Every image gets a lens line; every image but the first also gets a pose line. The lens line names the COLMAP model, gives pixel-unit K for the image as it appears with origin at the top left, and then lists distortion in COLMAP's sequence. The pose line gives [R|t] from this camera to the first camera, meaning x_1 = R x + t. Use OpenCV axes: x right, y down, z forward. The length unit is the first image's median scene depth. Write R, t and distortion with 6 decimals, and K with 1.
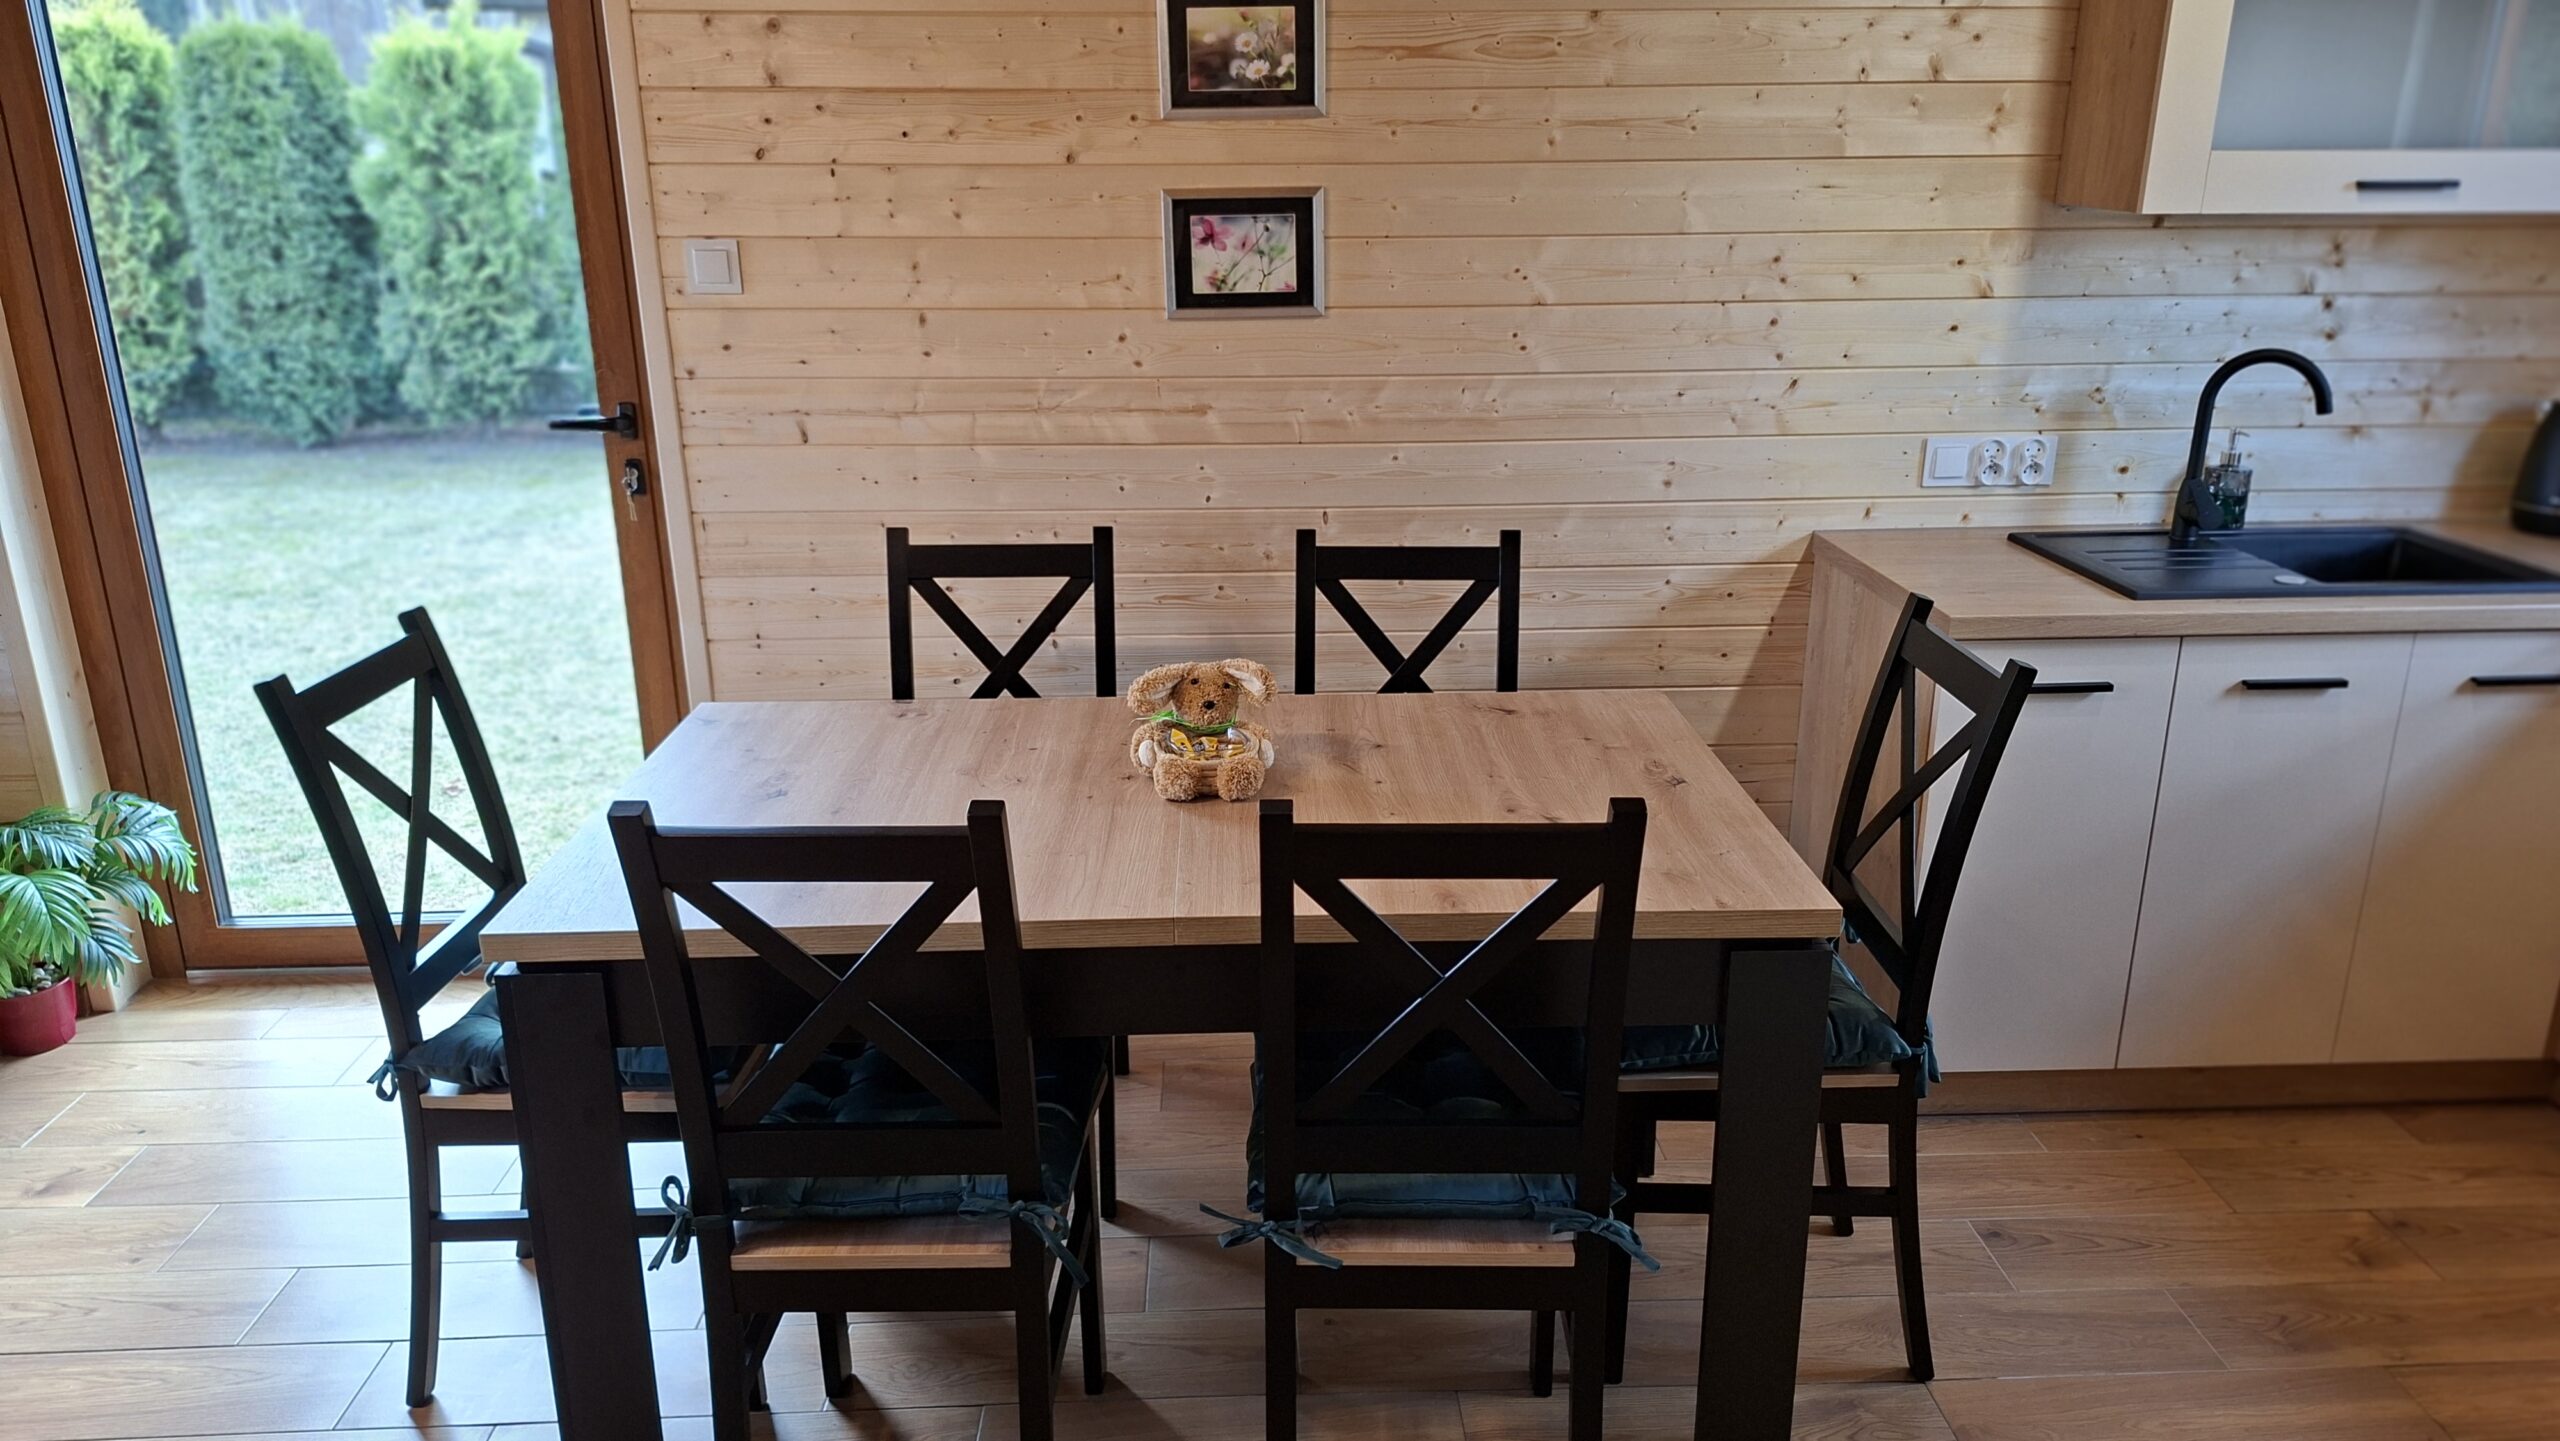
lens RADIAL K [[1797.9, 0, 1280.0], [0, 1797.9, 720.5], [0, 0, 1]] dist [0.037964, -0.001801]
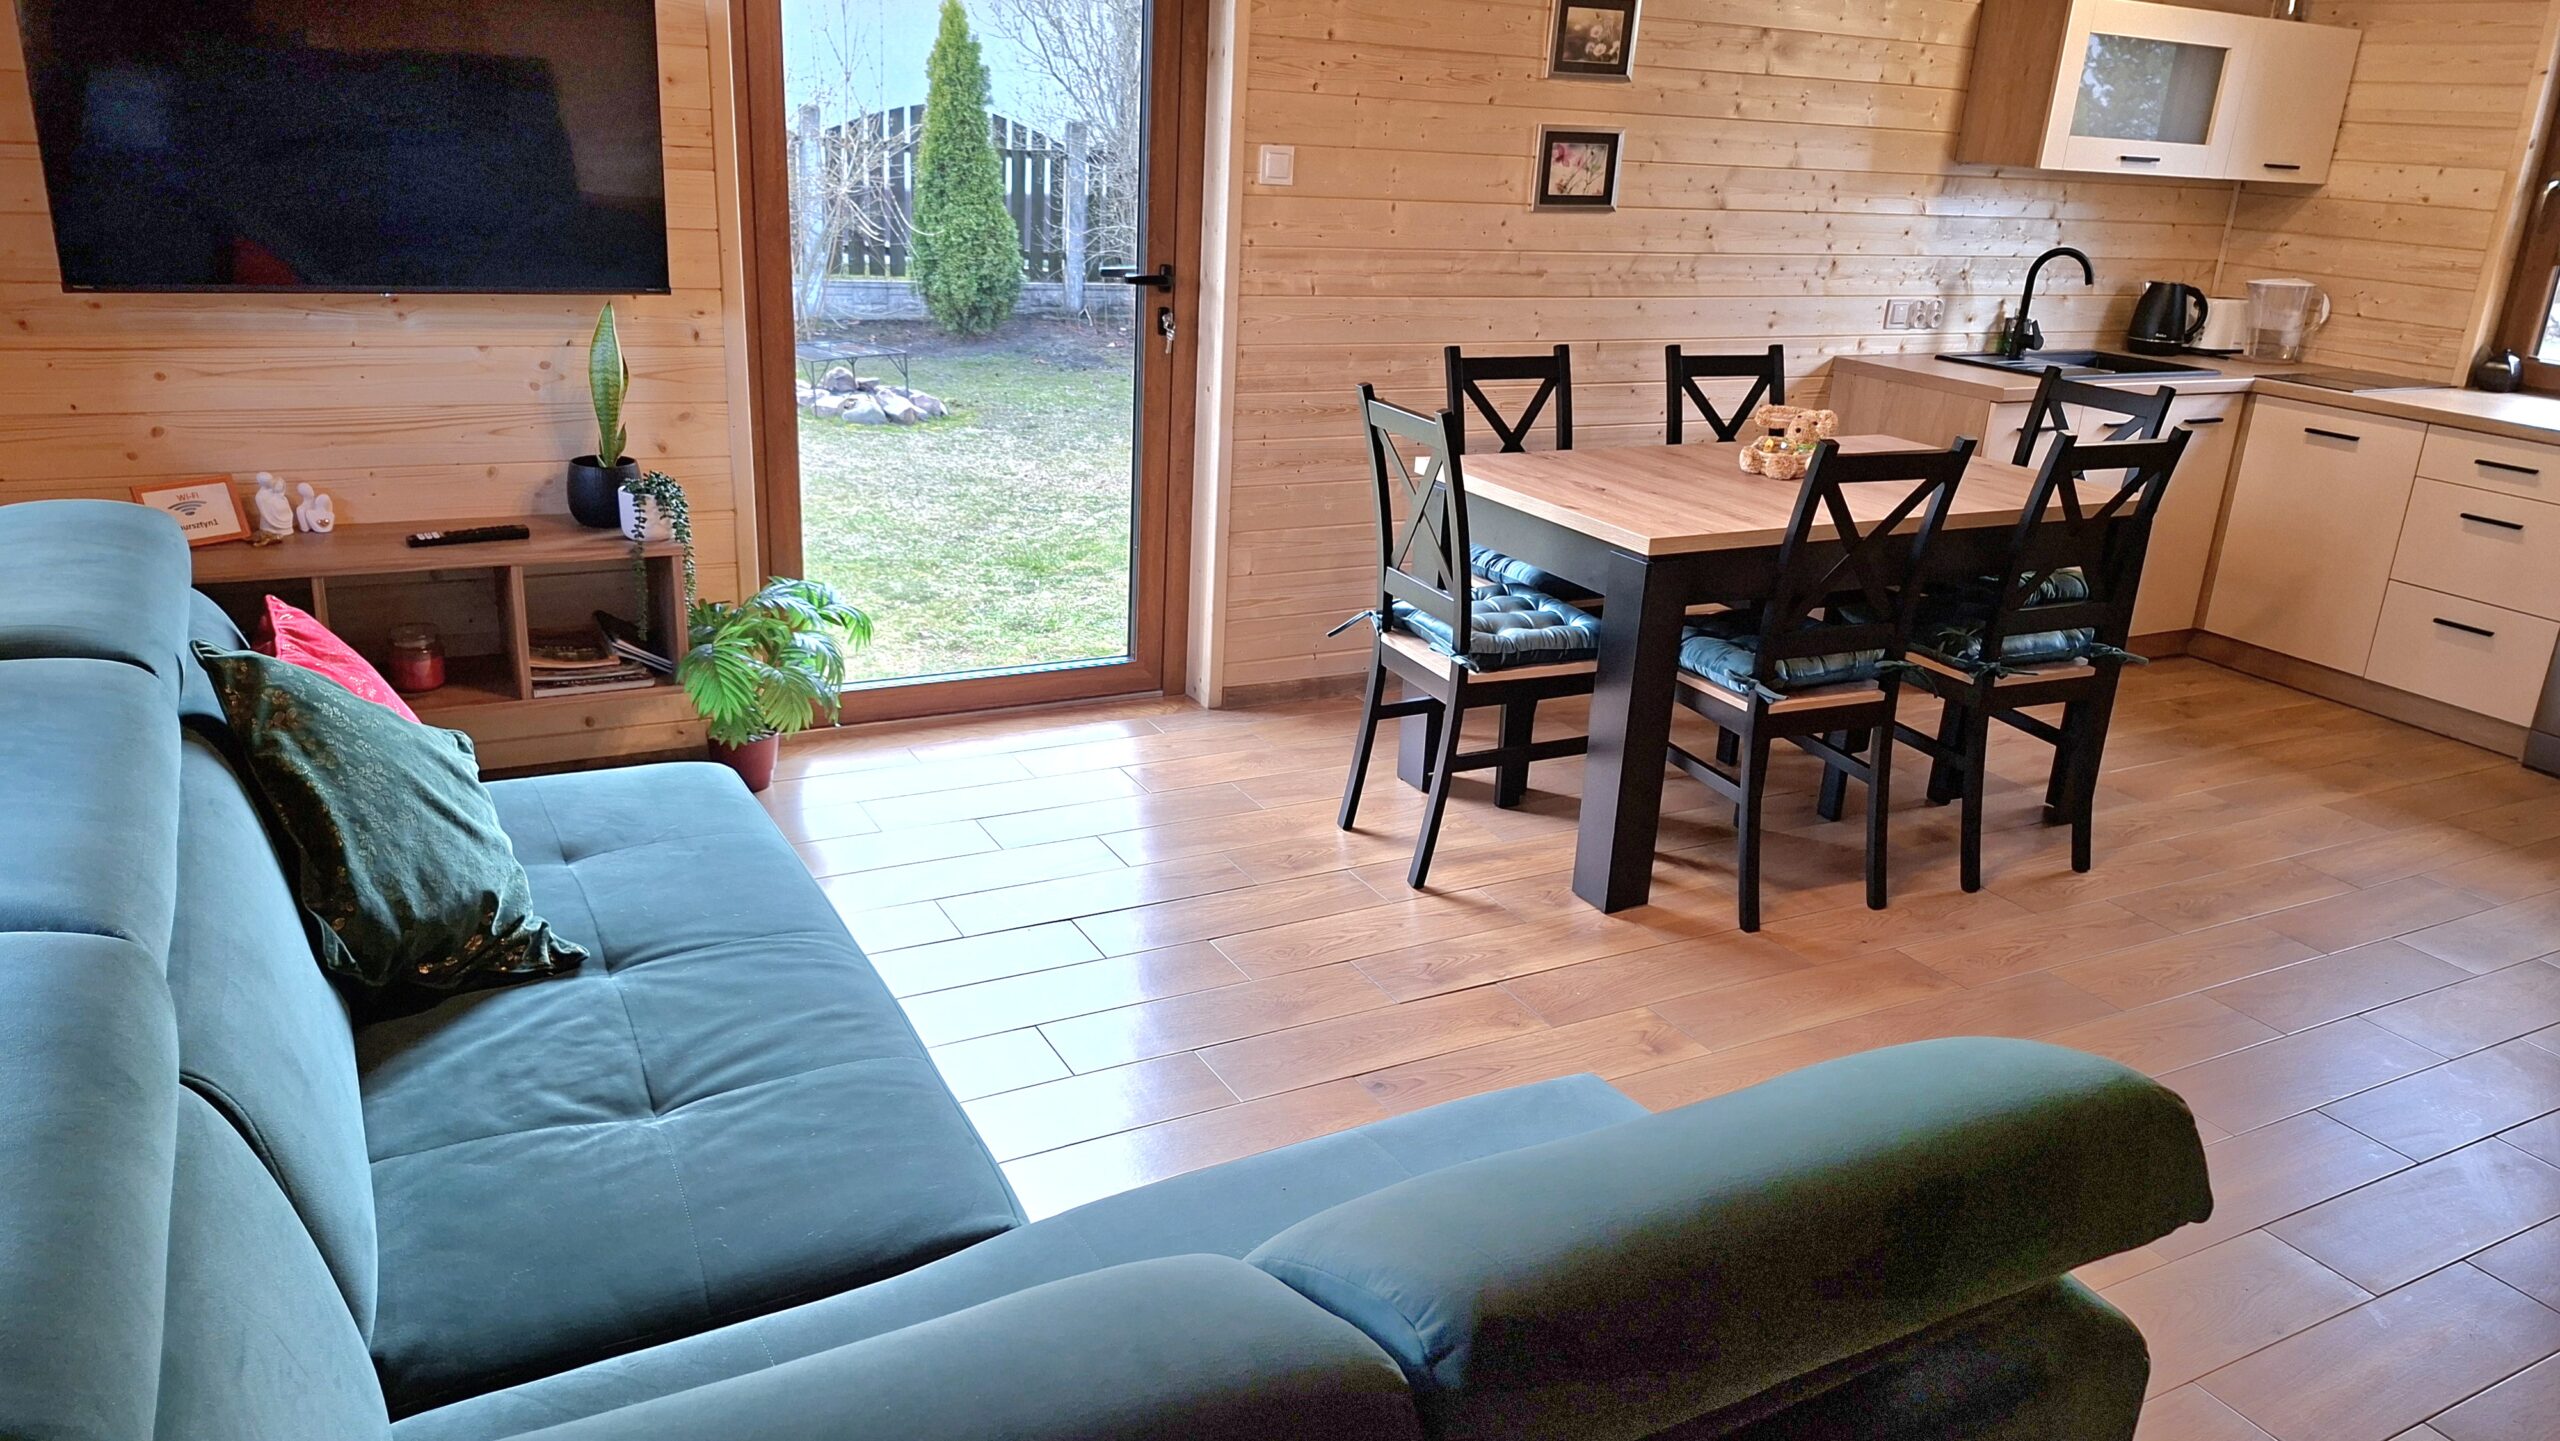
lens RADIAL K [[1784.6, 0, 1280.0], [0, 1784.6, 720.5], [0, 0, 1]] dist [-0.002126, -0.000452]
pose [[0.900923, -0.093551, 0.423775, -0.942055], [0.079497, 0.995542, 0.050767, 0.109513], [-0.426635, -0.012048, 0.904344, -0.264689]]
